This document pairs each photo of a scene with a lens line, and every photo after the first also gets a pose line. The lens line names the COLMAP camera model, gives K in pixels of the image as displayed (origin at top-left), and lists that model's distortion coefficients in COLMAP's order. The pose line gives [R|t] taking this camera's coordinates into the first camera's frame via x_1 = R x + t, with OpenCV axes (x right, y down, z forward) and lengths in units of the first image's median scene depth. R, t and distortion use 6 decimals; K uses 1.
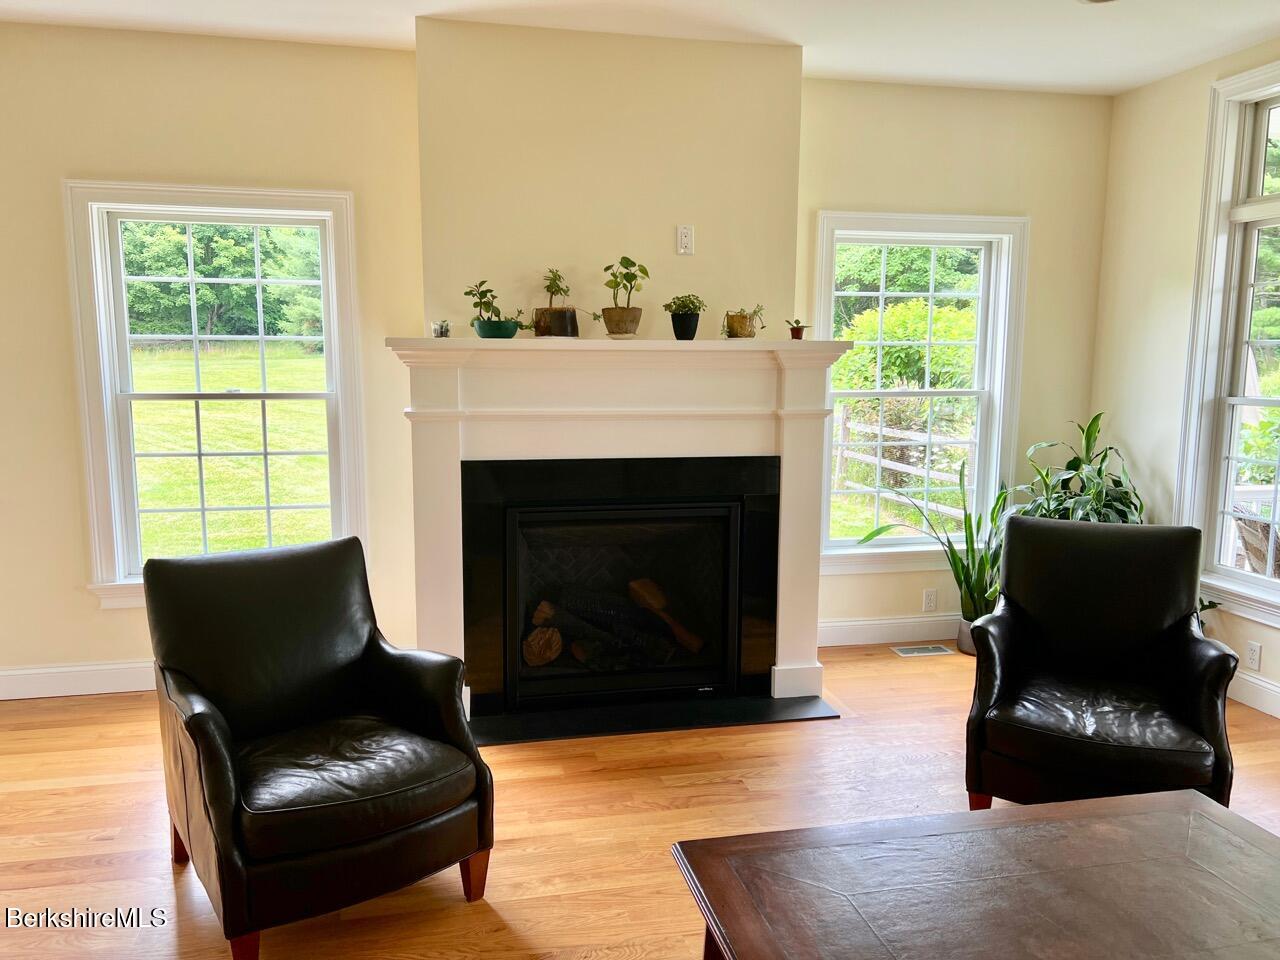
lens RADIAL K [[958.8, 0, 632.1], [0, 958.8, 485.0], [0, 0, 1]] dist [0.023350, -0.020771]
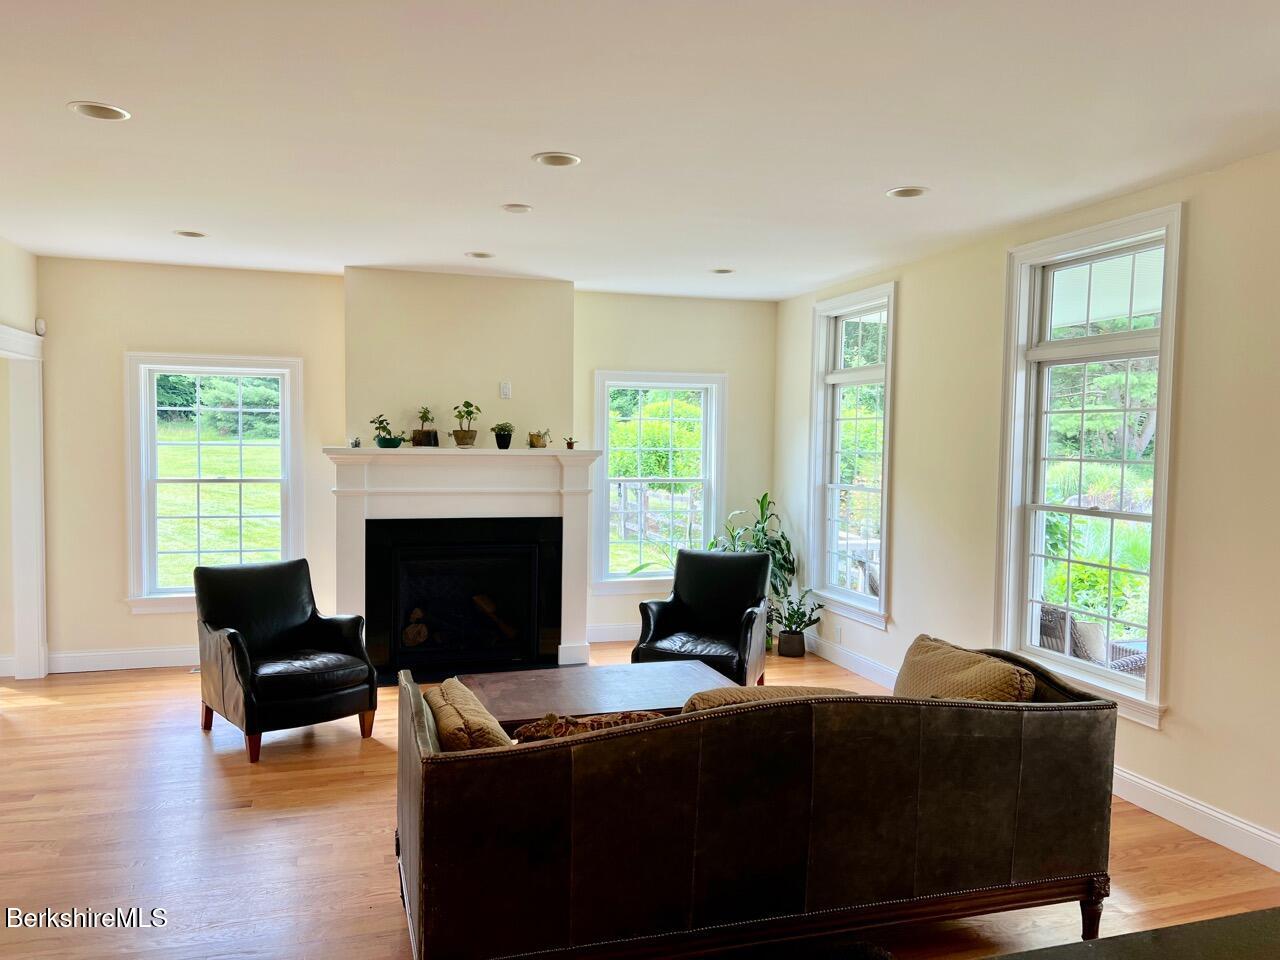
lens RADIAL K [[958.8, 0, 653.5], [0, 958.8, 482.4], [0, 0, 1]] dist [0.023350, -0.020771]
pose [[0.994353, 0.003848, 0.106057, 0.140108], [0.005422, 0.996195, -0.086979, 0.057180], [-0.105988, 0.087063, 0.990549, -0.707534]]
